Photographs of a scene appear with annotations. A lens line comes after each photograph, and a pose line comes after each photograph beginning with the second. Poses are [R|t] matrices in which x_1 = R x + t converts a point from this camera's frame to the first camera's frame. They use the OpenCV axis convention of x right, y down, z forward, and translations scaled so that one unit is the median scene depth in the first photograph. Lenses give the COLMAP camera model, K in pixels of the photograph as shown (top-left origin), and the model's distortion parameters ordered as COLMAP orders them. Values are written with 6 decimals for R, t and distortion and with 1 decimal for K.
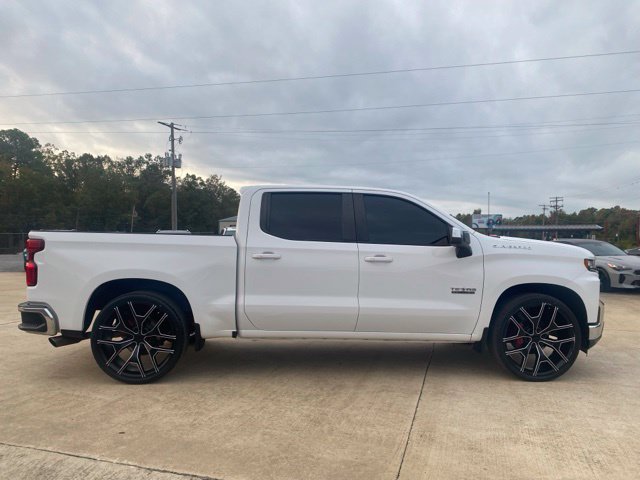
lens RADIAL K [[485.9, 0, 323.1], [0, 485.9, 237.2], [0, 0, 1]] dist [0.034628, -0.043639]
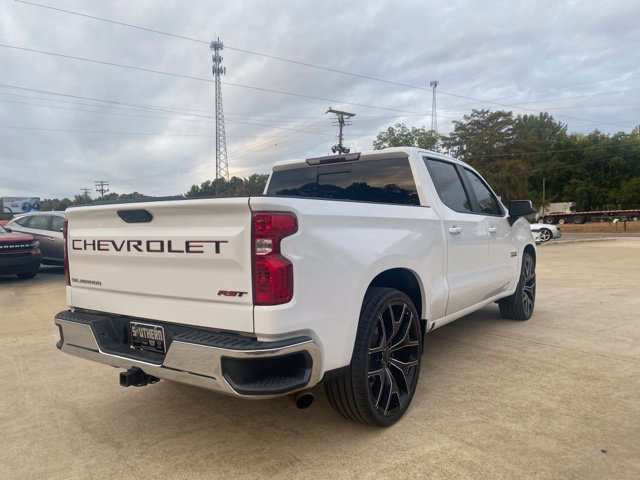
lens RADIAL K [[485.9, 0, 324.5], [0, 485.9, 243.9], [0, 0, 1]] dist [0.034628, -0.043639]
pose [[0.609419, -0.054648, 0.790963, -0.932770], [0.019366, 0.998350, 0.054056, 0.011152], [-0.792612, -0.017625, 0.609471, 0.637047]]
